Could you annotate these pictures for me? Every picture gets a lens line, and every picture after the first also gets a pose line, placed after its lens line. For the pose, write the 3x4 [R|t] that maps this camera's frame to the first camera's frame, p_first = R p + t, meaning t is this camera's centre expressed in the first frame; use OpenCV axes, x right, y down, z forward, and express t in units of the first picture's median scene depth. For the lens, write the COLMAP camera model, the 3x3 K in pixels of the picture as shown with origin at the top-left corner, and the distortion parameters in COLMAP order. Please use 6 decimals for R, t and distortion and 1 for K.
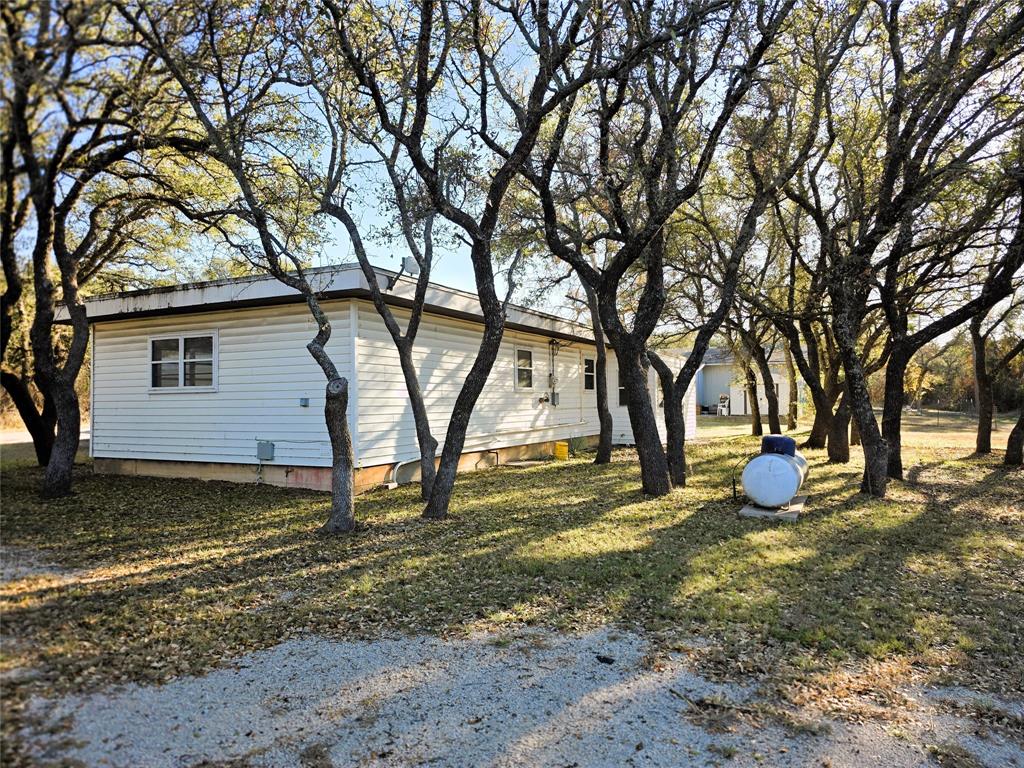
lens RADIAL K [[691.7, 0, 506.5], [0, 691.7, 385.0], [0, 0, 1]] dist [0.093399, -0.085195]
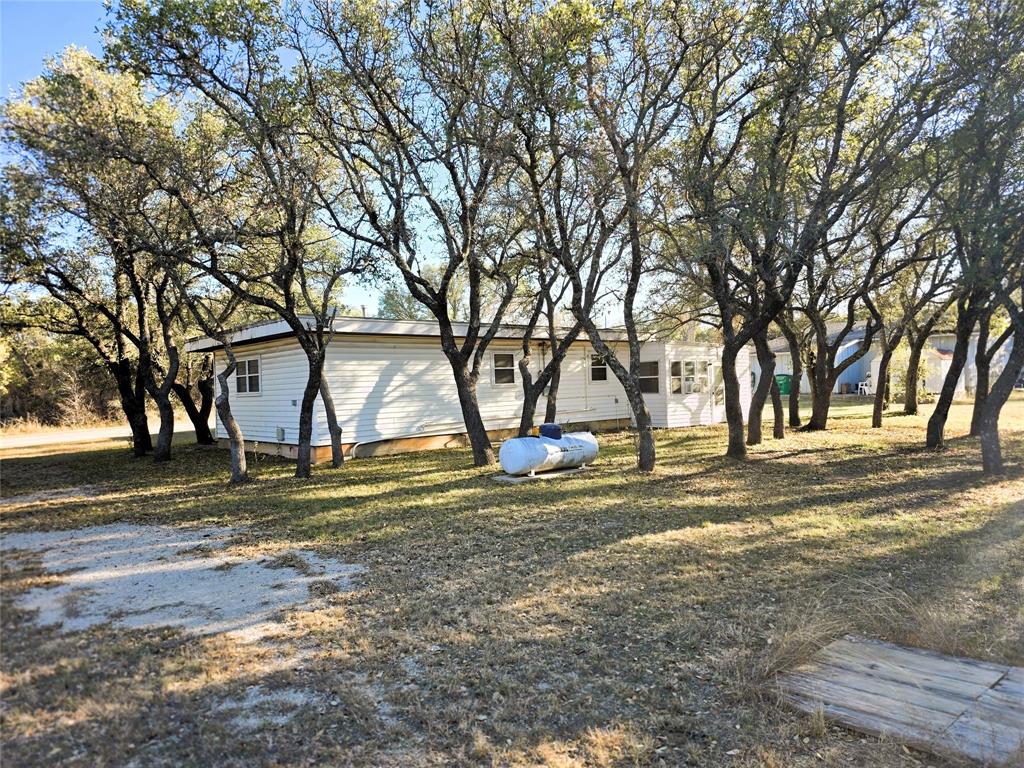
lens RADIAL K [[691.7, 0, 506.5], [0, 691.7, 385.0], [0, 0, 1]] dist [0.093399, -0.085195]
pose [[0.930633, -0.024626, -0.365125, 0.635667], [0.035844, 0.999070, 0.023976, -0.030623], [0.364195, -0.035401, 0.930650, -0.221443]]
